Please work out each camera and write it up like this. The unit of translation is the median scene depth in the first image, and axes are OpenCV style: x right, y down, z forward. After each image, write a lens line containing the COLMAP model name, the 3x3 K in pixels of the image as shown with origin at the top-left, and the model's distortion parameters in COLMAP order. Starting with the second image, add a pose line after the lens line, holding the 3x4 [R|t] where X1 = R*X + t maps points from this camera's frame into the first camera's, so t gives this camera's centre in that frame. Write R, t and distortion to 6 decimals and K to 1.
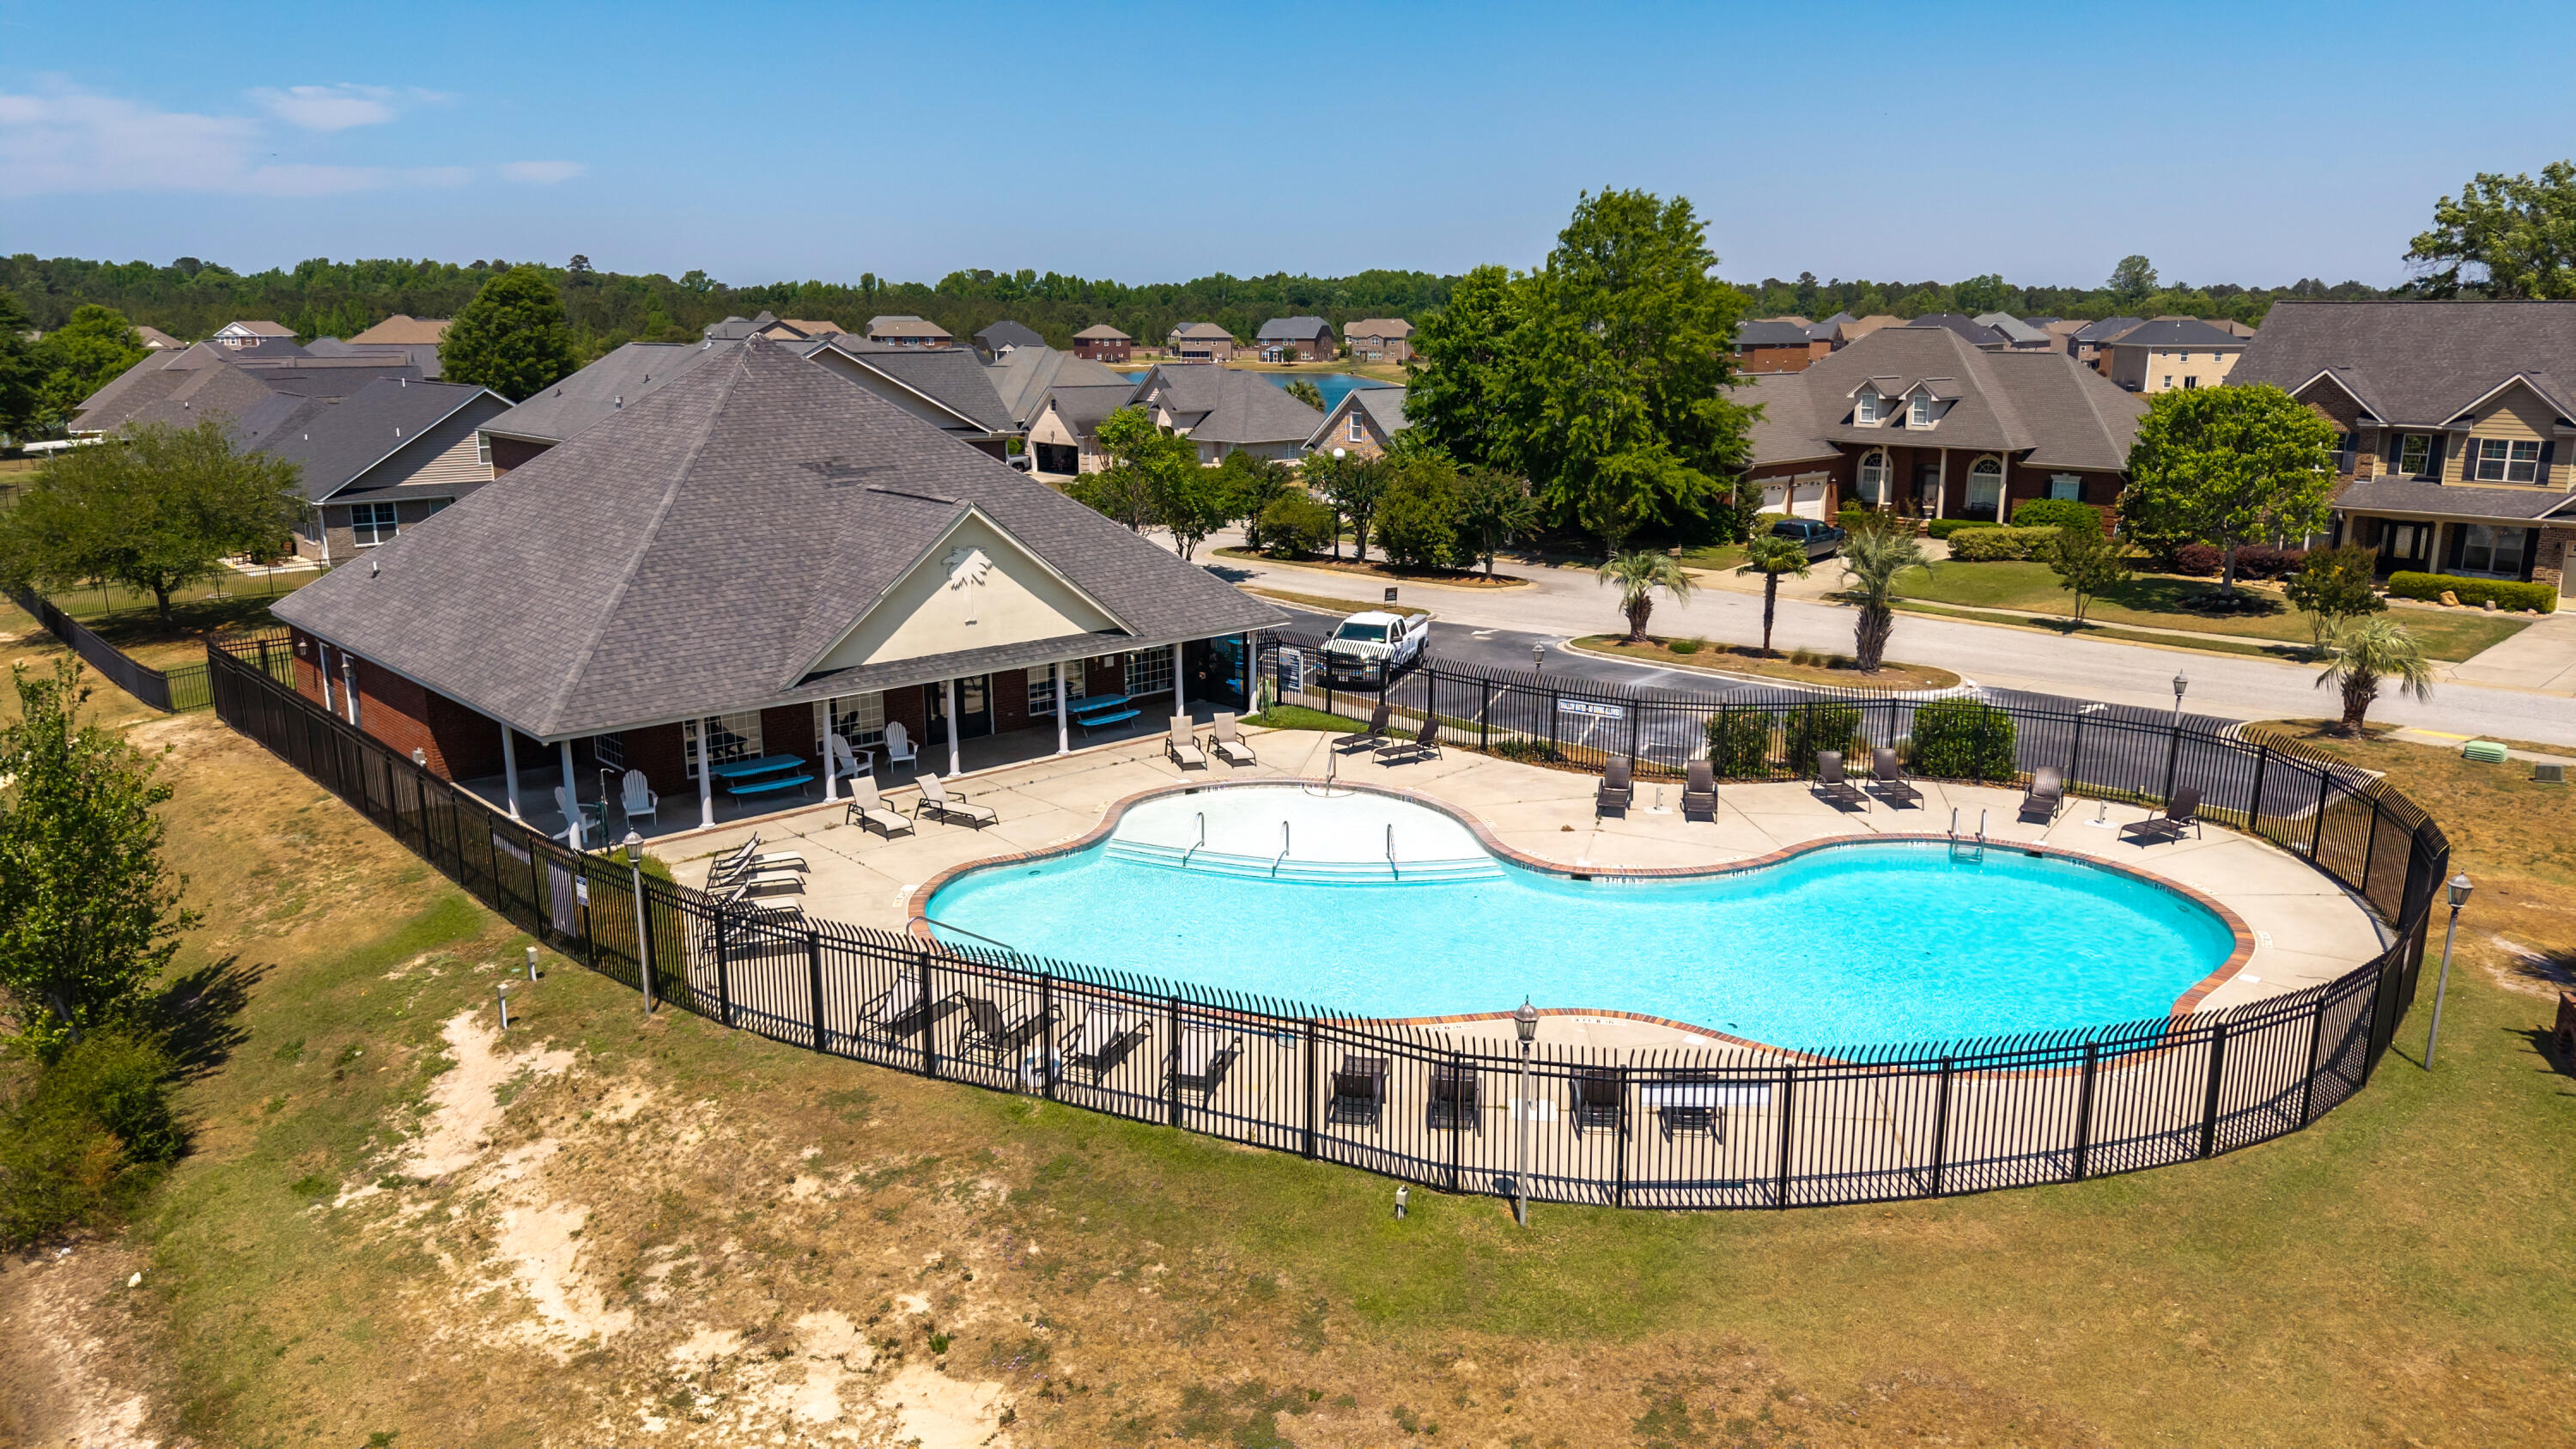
lens RADIAL K [[1730.5, 0, 1295.7], [0, 1730.5, 717.2], [0, 0, 1]] dist [0.000717, 0.006205]
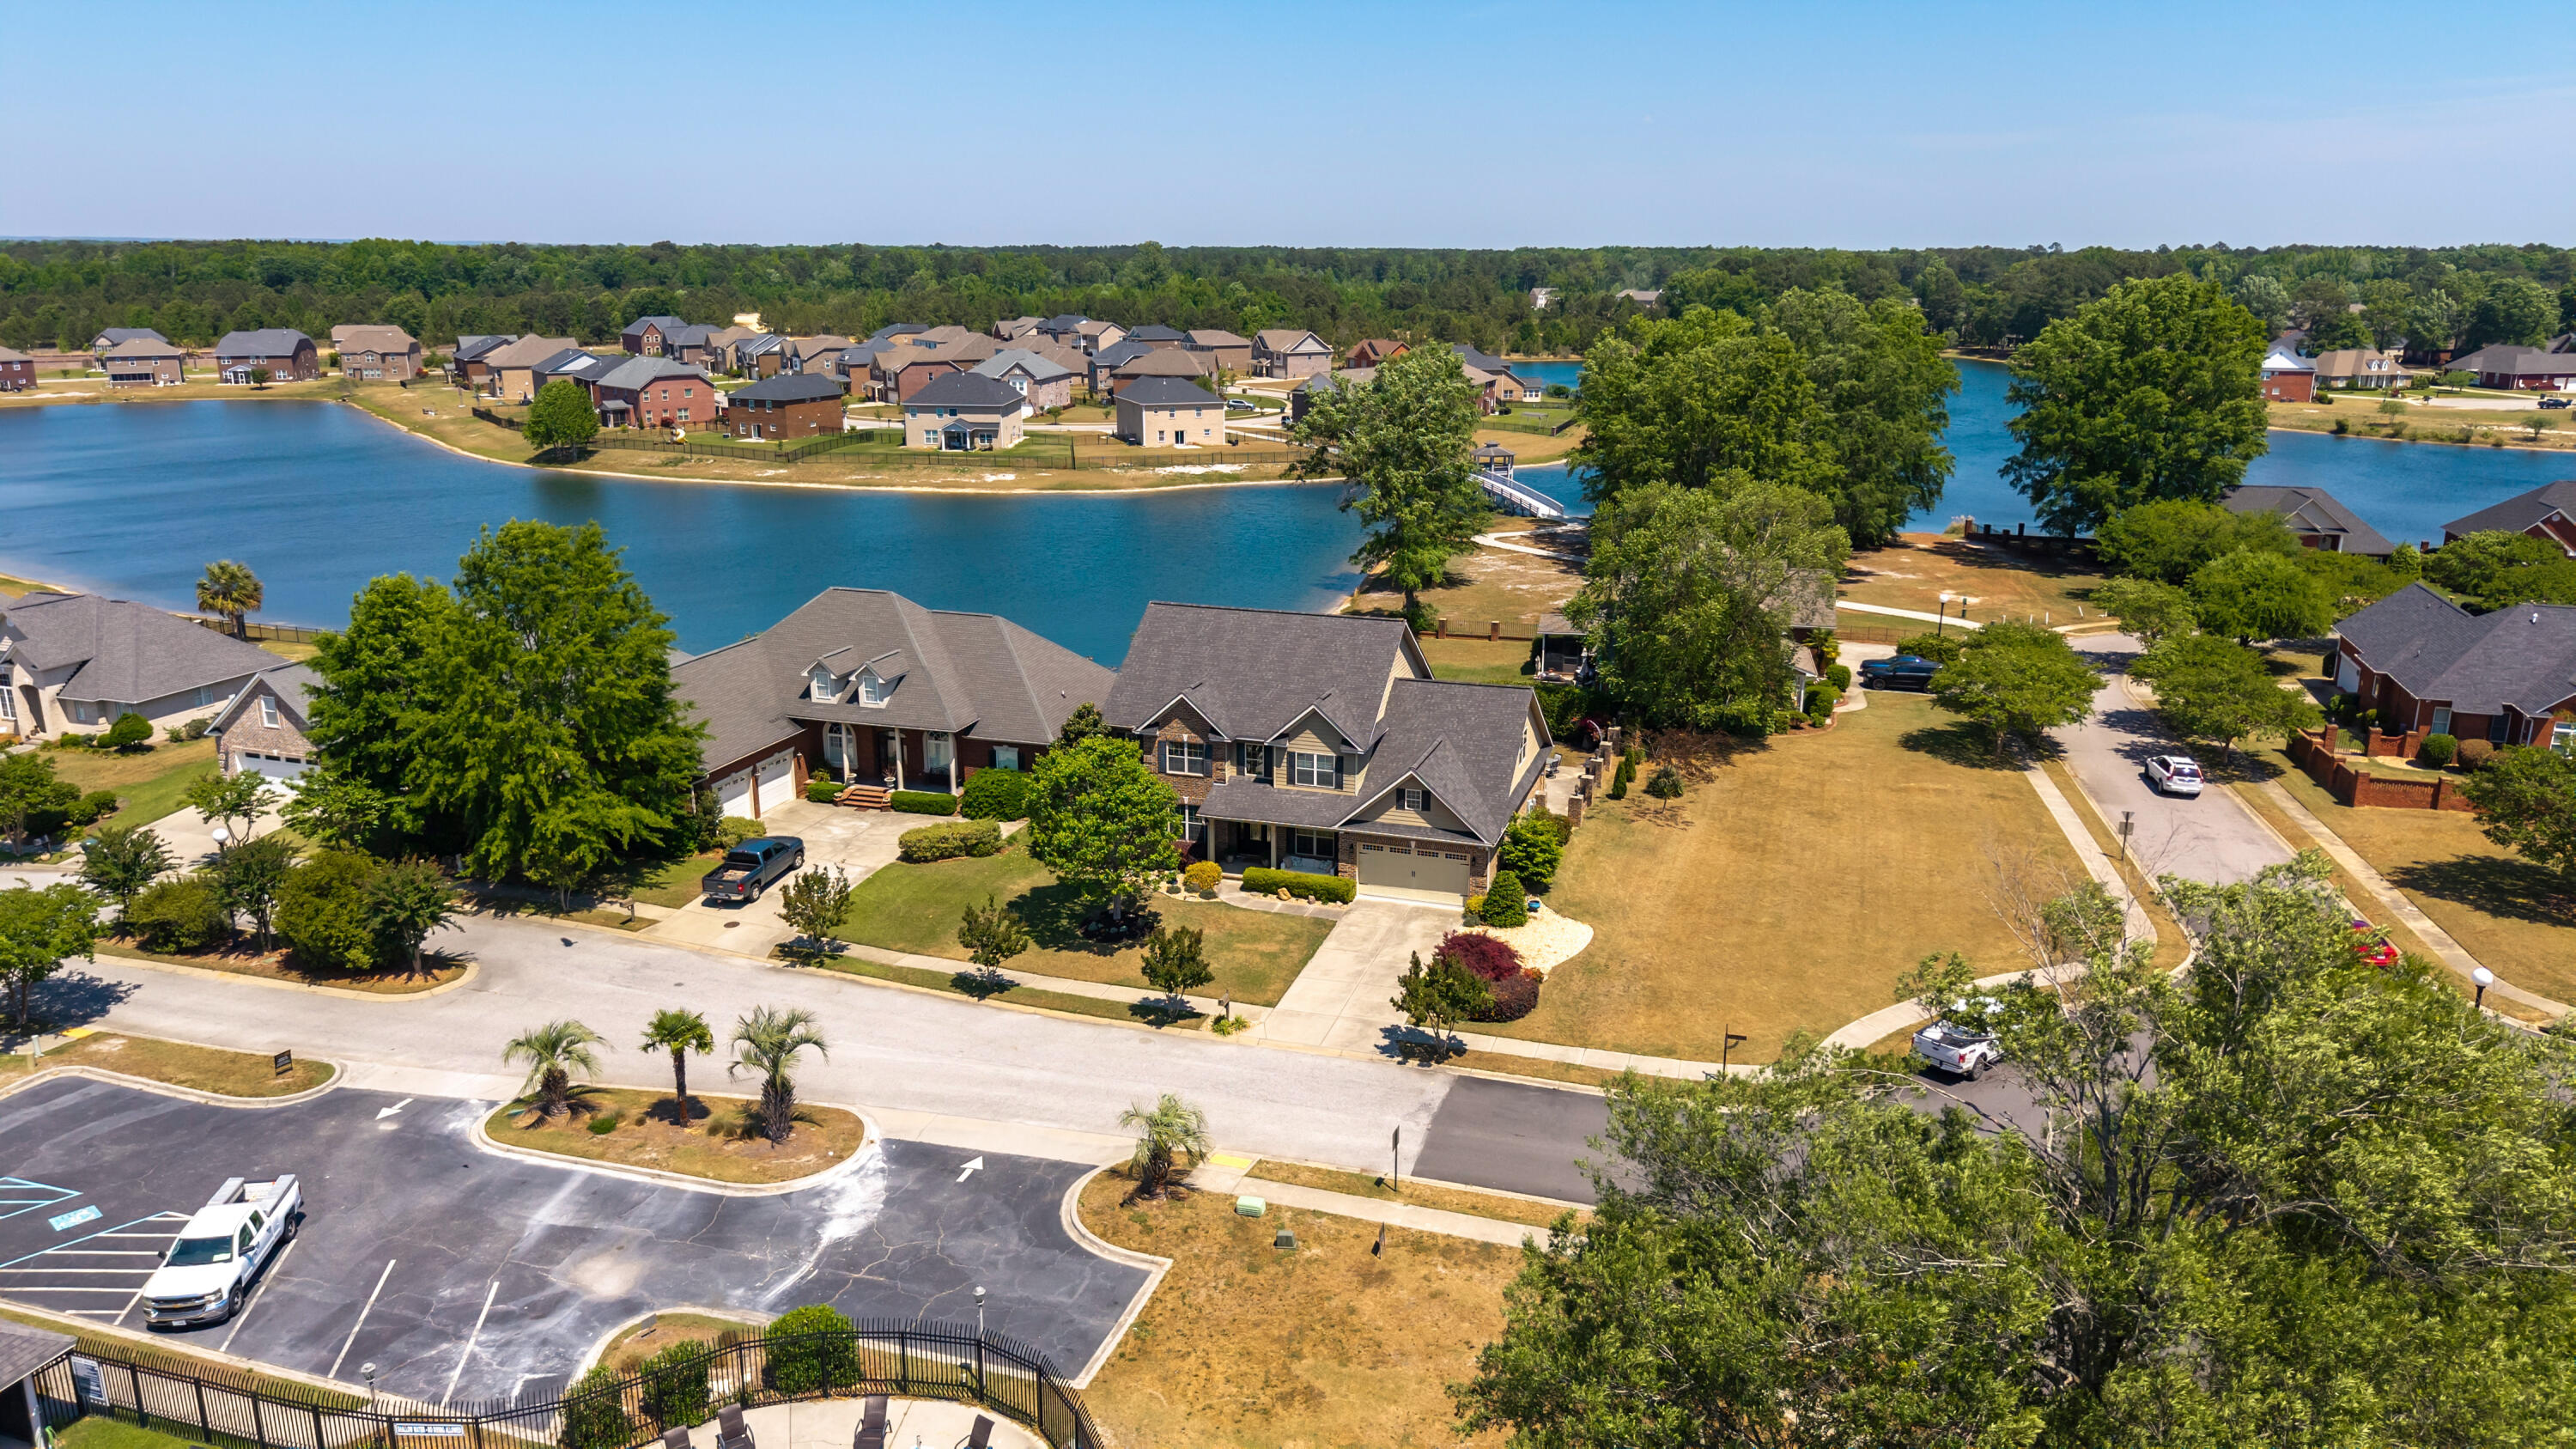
lens RADIAL K [[1715.2, 0, 1297.6], [0, 1715.2, 716.6], [0, 0, 1]] dist [0.073549, -0.103436]
pose [[0.872276, -0.124094, 0.473006, 0.121932], [0.106908, 0.992260, 0.063171, -0.273527], [-0.477184, -0.004534, 0.878792, -0.065159]]
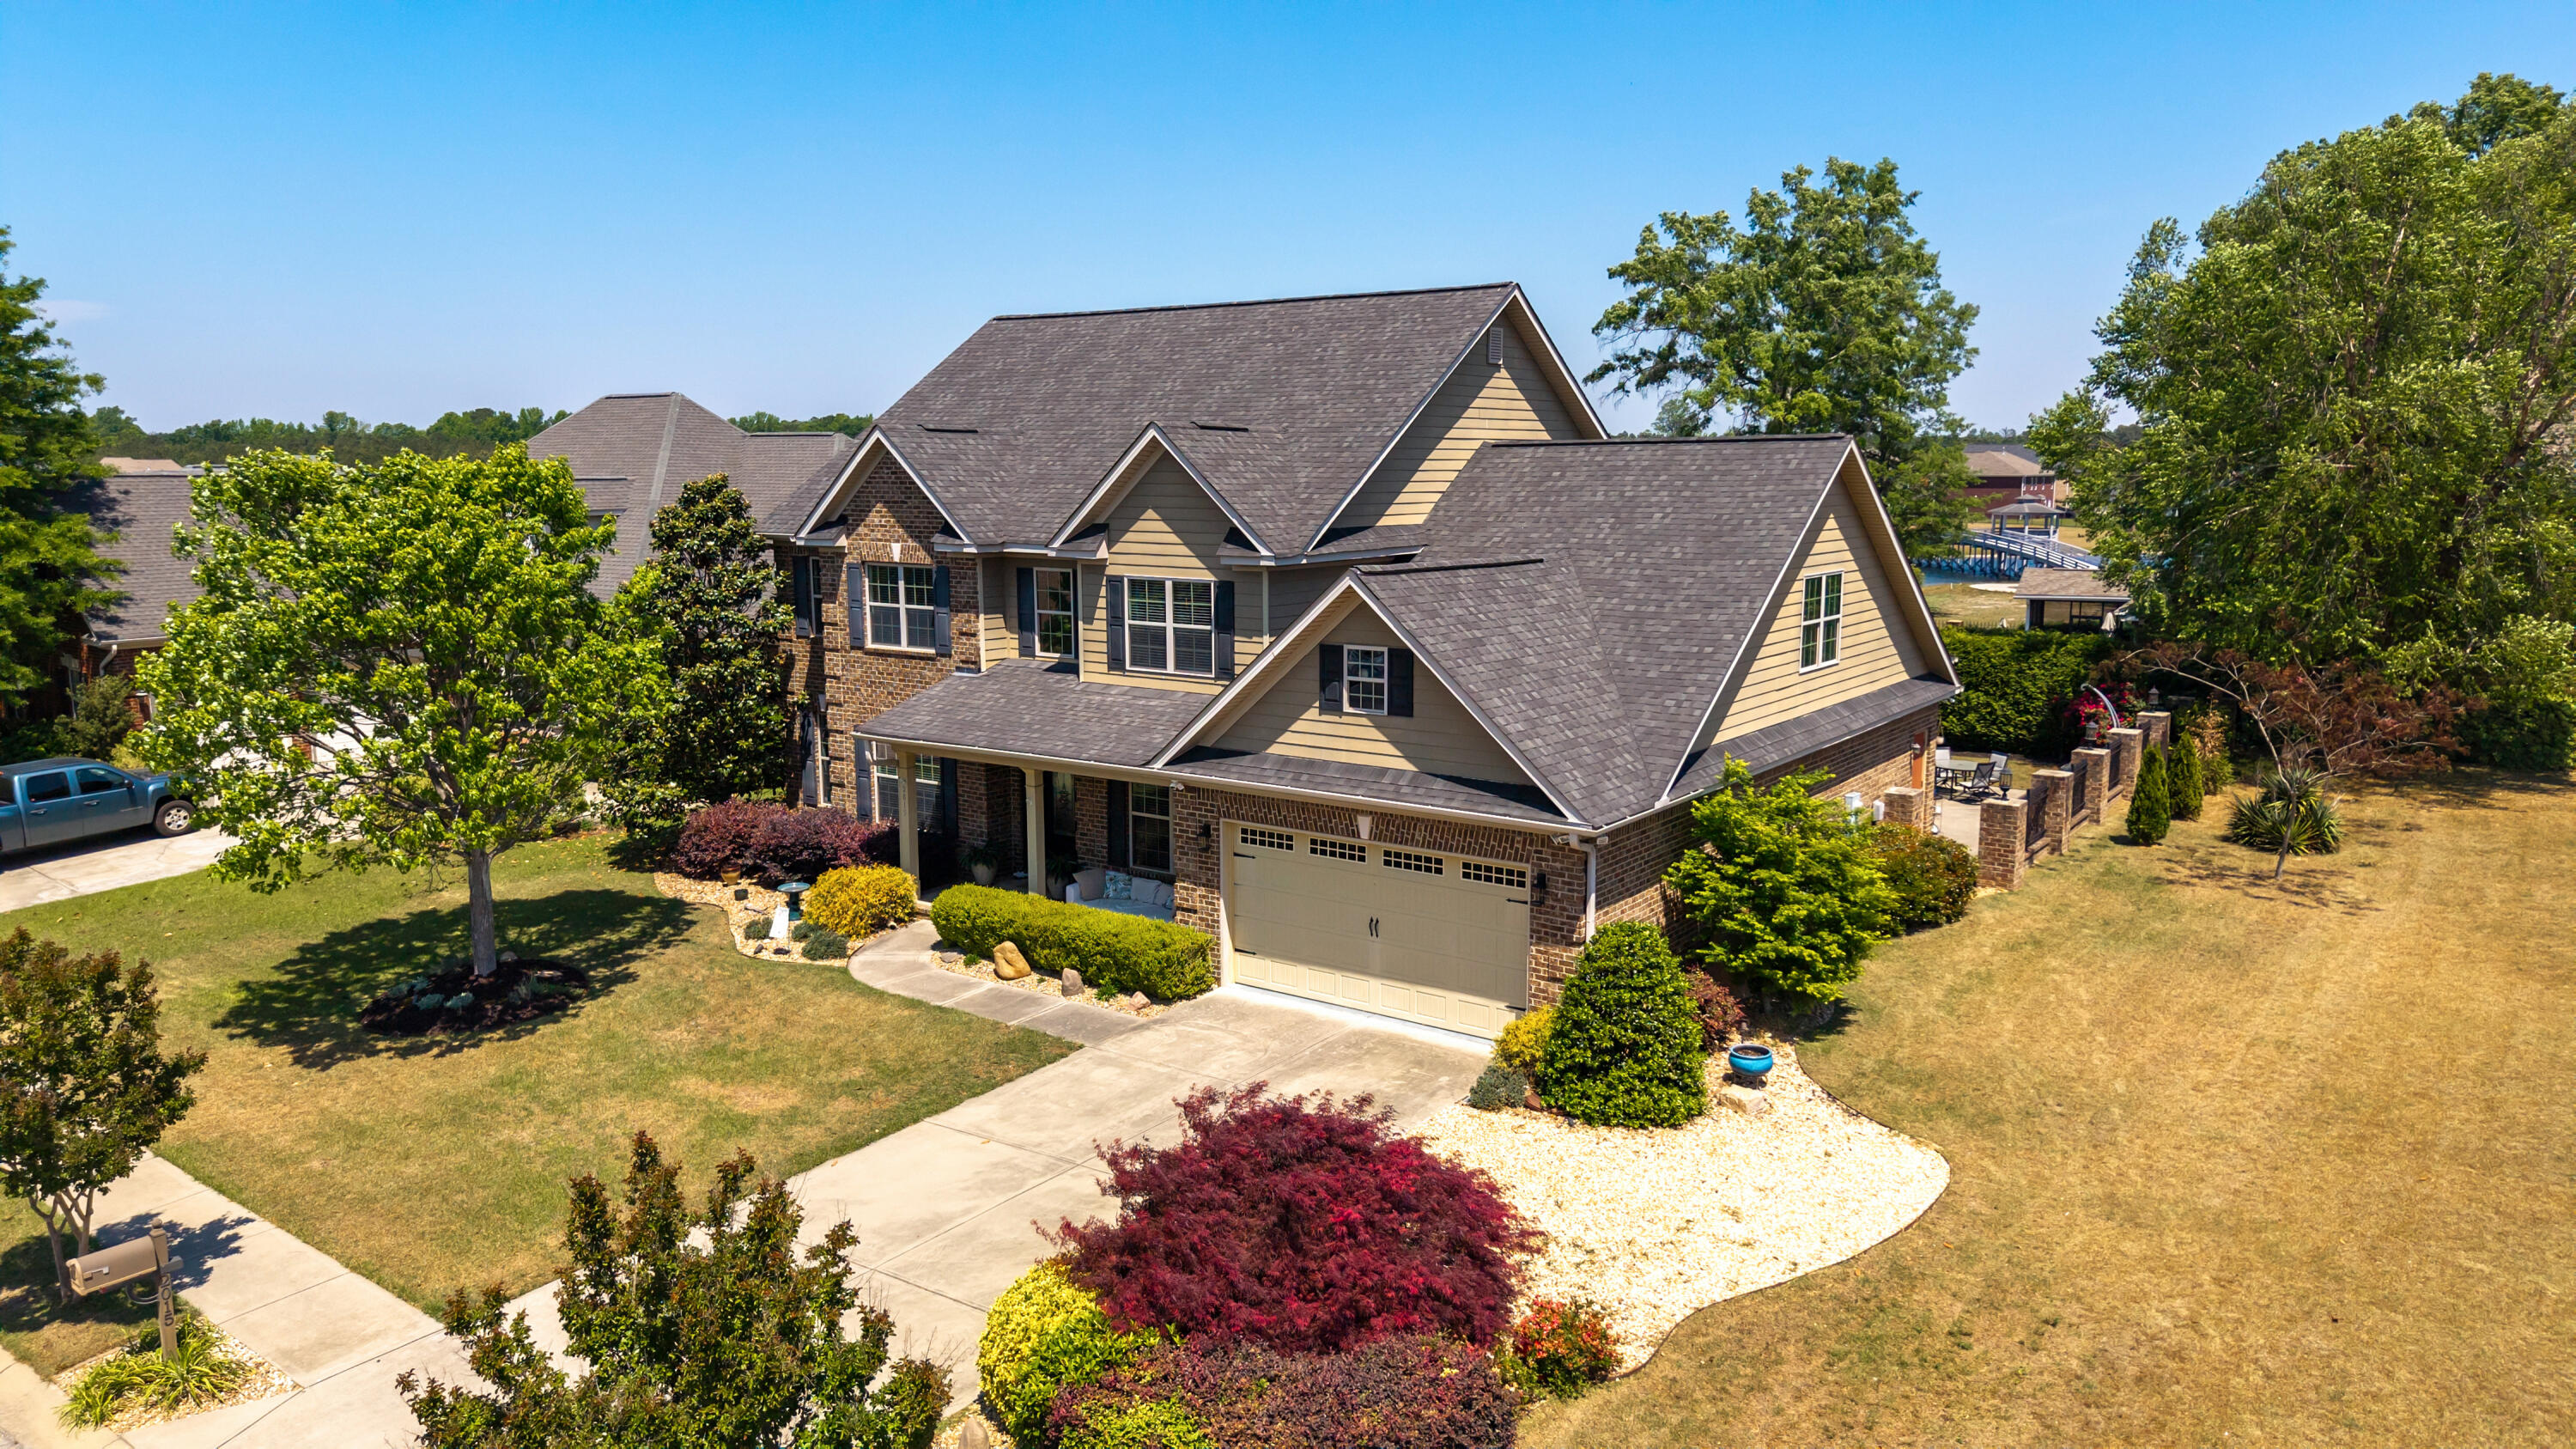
lens RADIAL K [[1723.3, 0, 1296.1], [0, 1723.3, 719.5], [0, 0, 1]] dist [0.044622, -0.070857]
pose [[0.981358, -0.028908, 0.190001, 0.671651], [0.044533, 0.995920, -0.078489, -0.092336], [-0.186957, 0.085487, 0.978641, 0.593033]]
